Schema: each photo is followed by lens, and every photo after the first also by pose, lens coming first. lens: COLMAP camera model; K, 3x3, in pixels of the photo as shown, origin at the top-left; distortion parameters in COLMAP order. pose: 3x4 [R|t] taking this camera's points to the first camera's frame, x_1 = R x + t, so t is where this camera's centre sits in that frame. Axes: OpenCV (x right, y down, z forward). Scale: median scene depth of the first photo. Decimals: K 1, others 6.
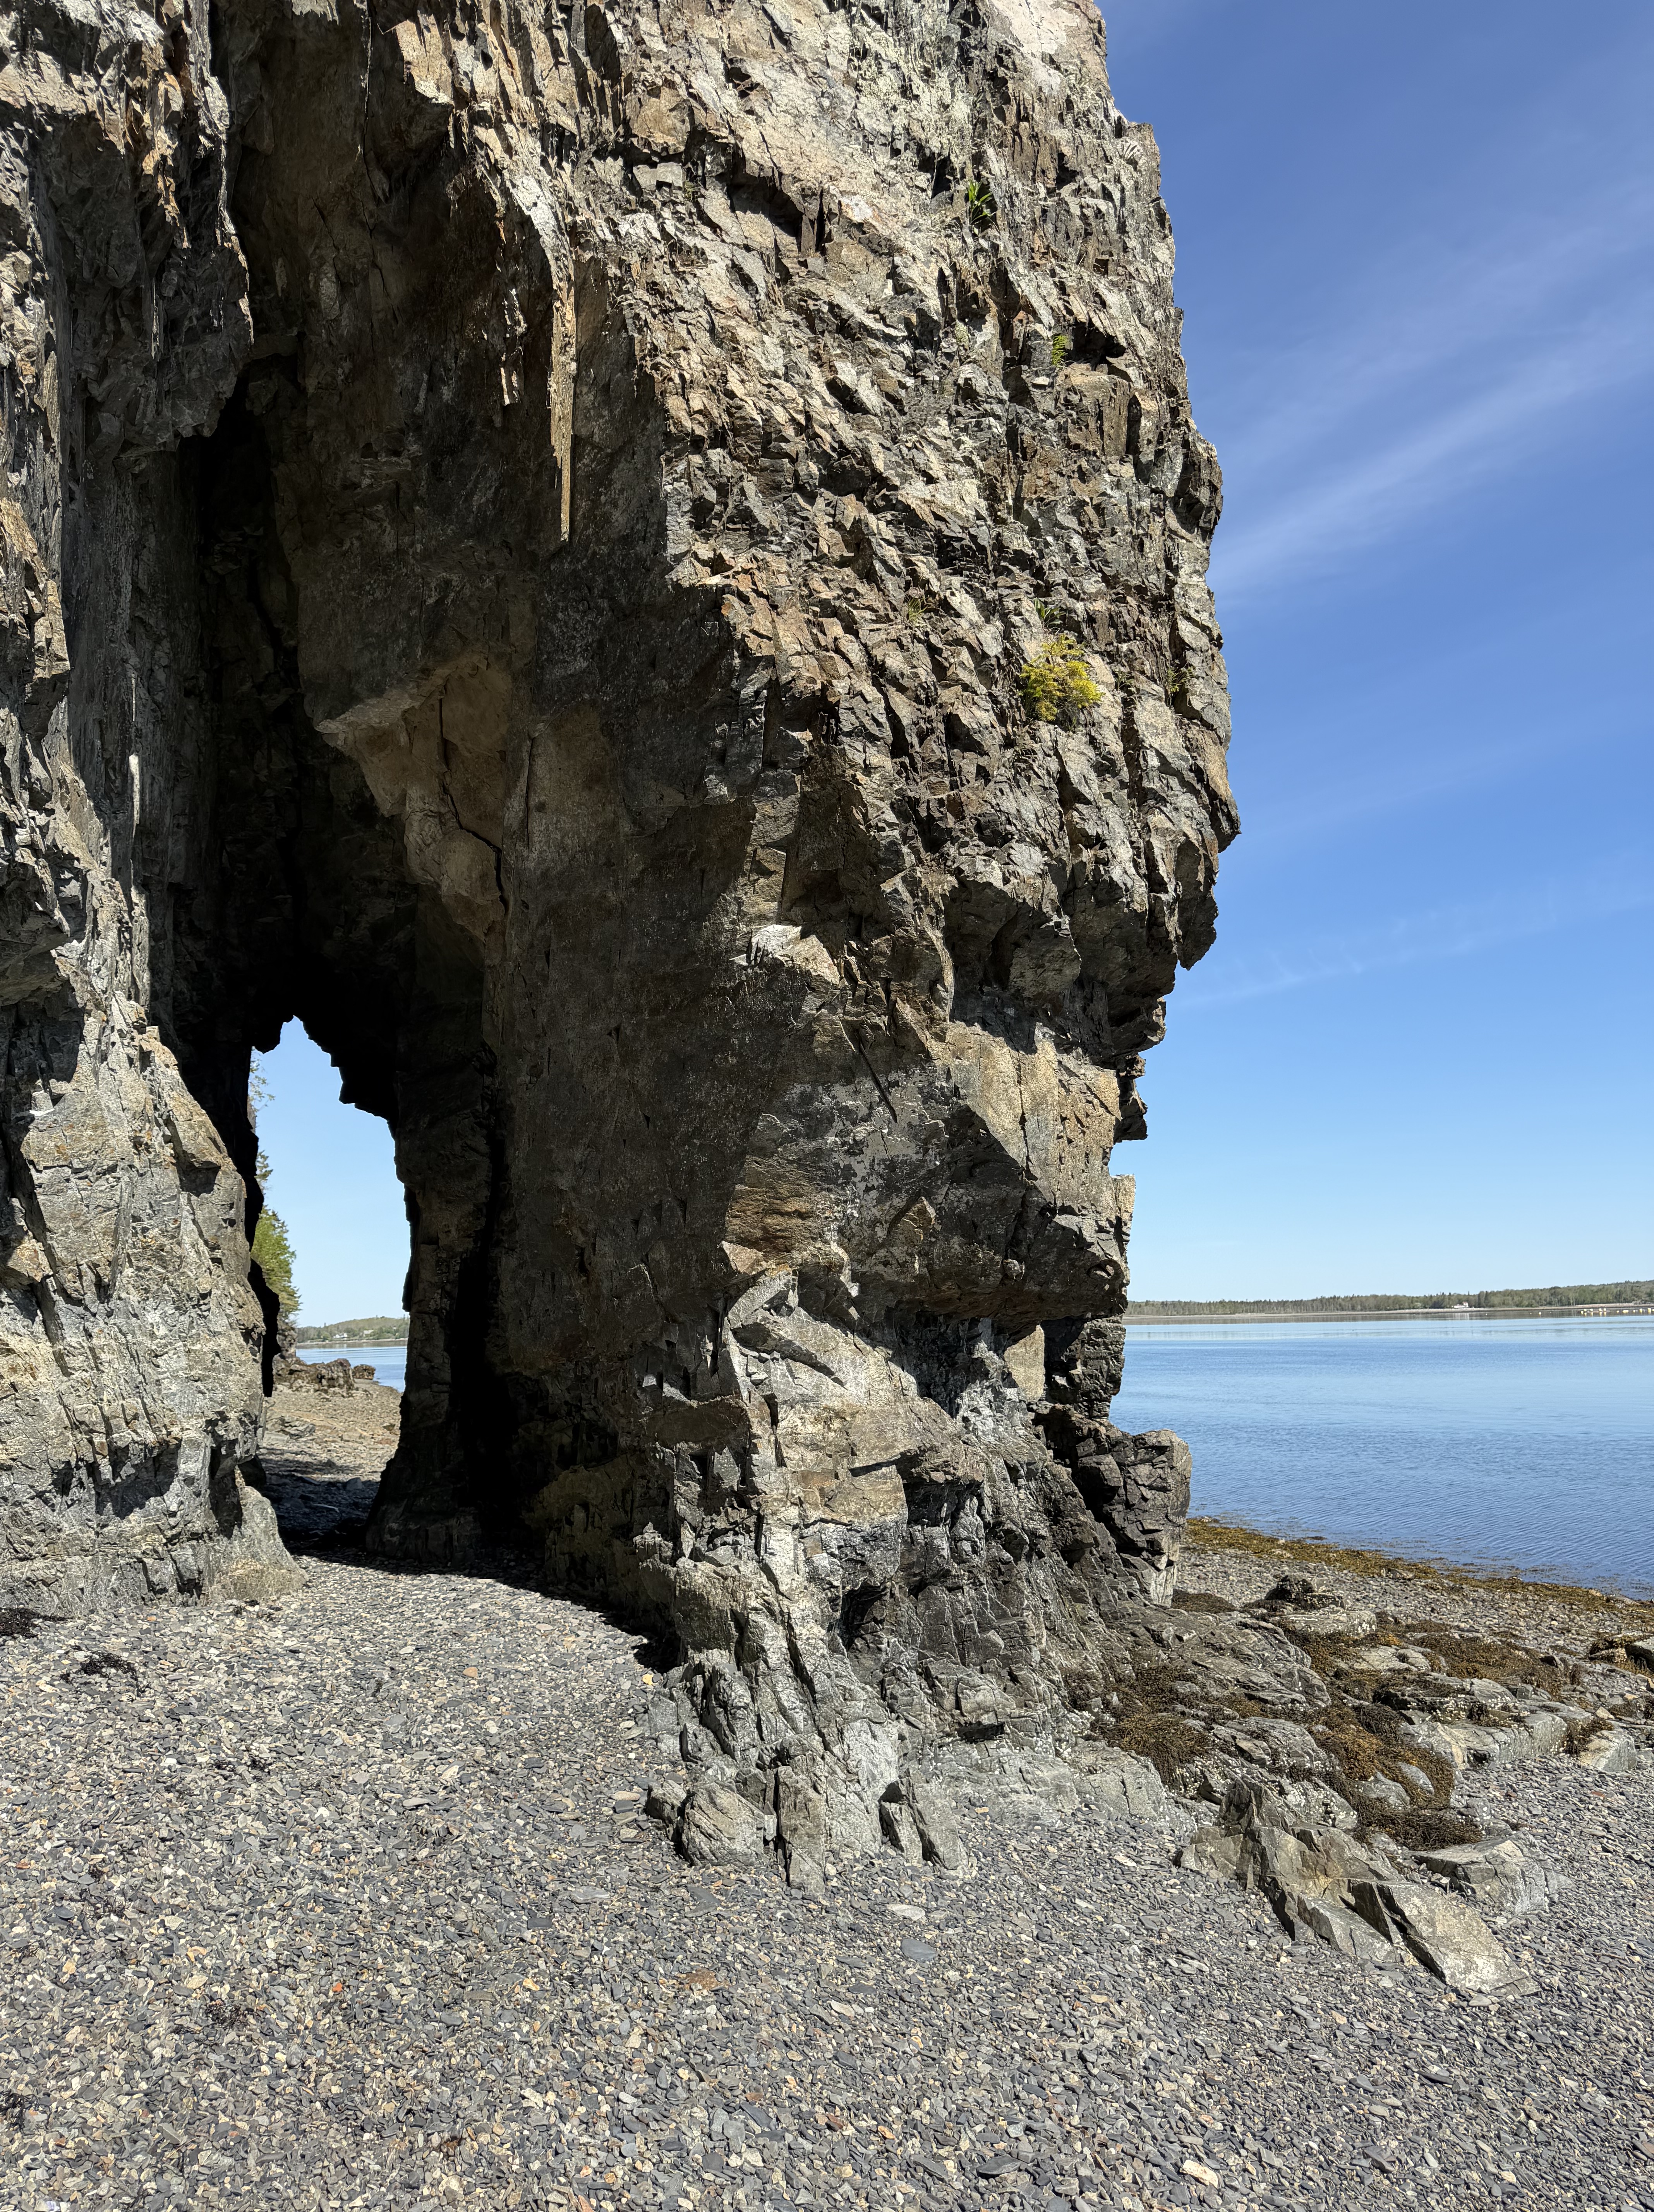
lens RADIAL K [[1510.9, 0, 827.0], [0, 1510.9, 1106.0], [0, 0, 1]] dist [0.003992, 0.000588]
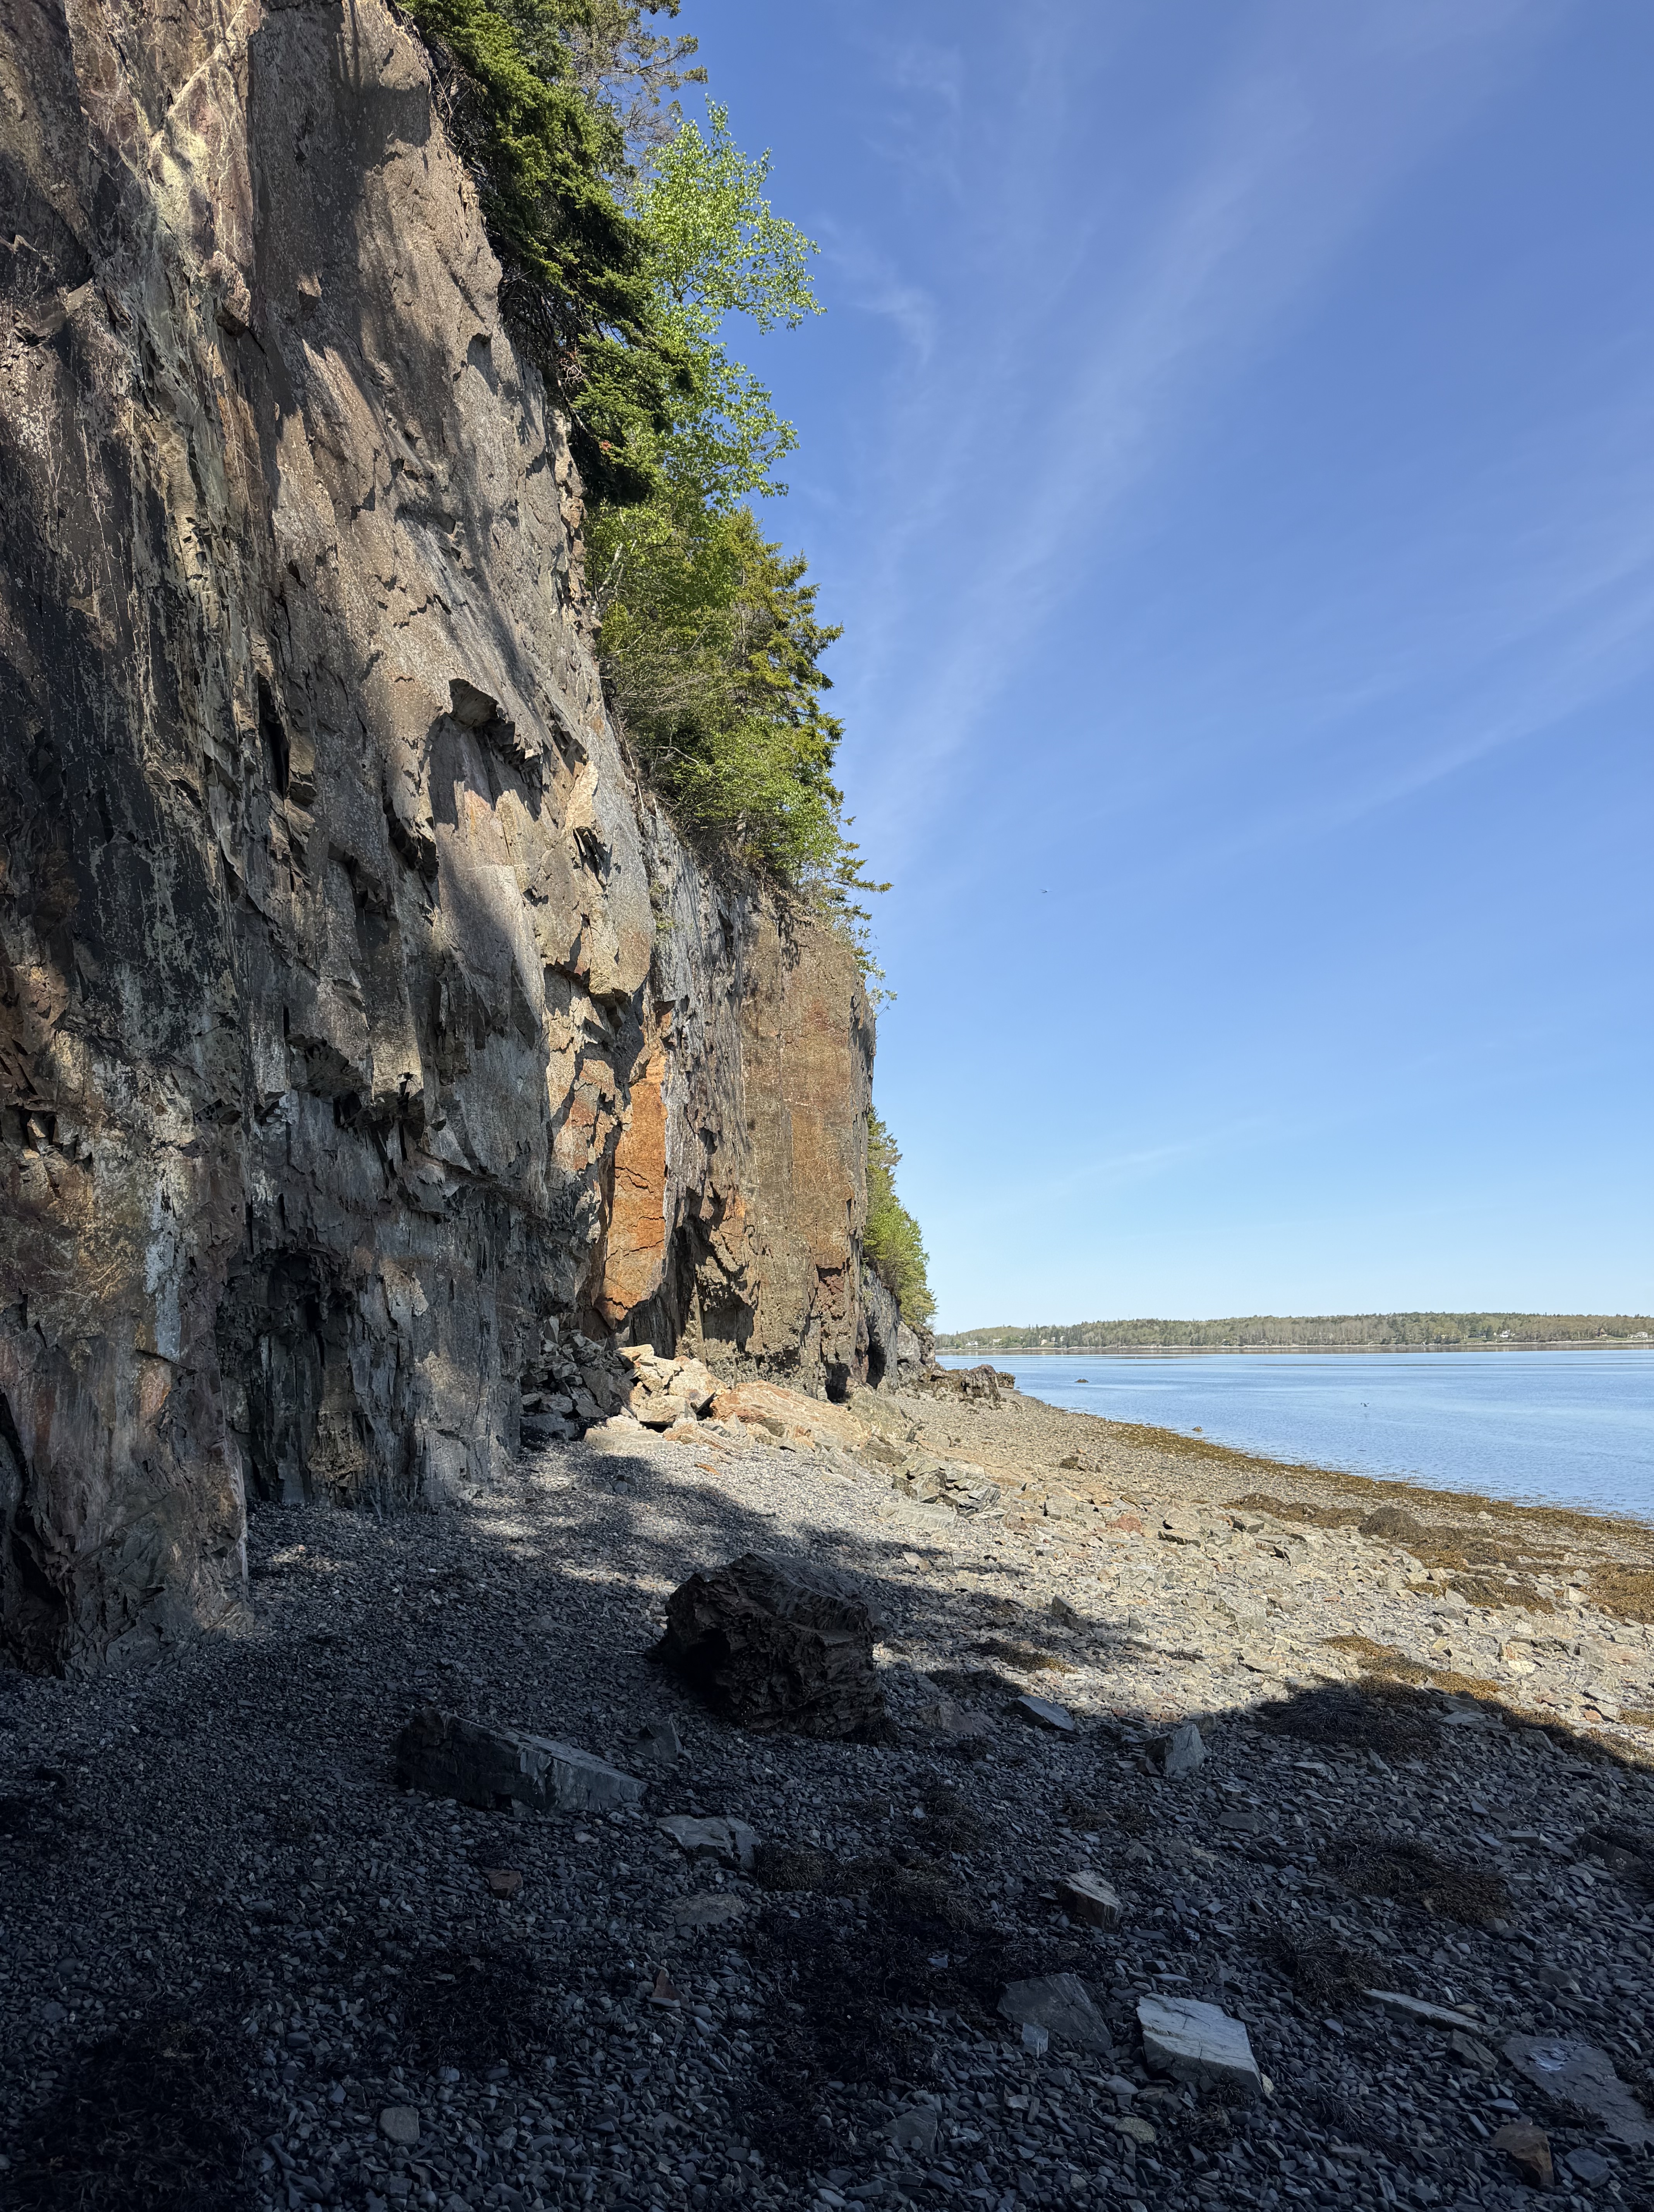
lens RADIAL K [[1510.9, 0, 827.0], [0, 1510.9, 1106.0], [0, 0, 1]] dist [0.003992, 0.000588]
pose [[0.920067, -0.049432, -0.388629, -0.046197], [0.046913, 0.998771, -0.015975, 0.021275], [0.388941, -0.003534, 0.921256, 0.124207]]
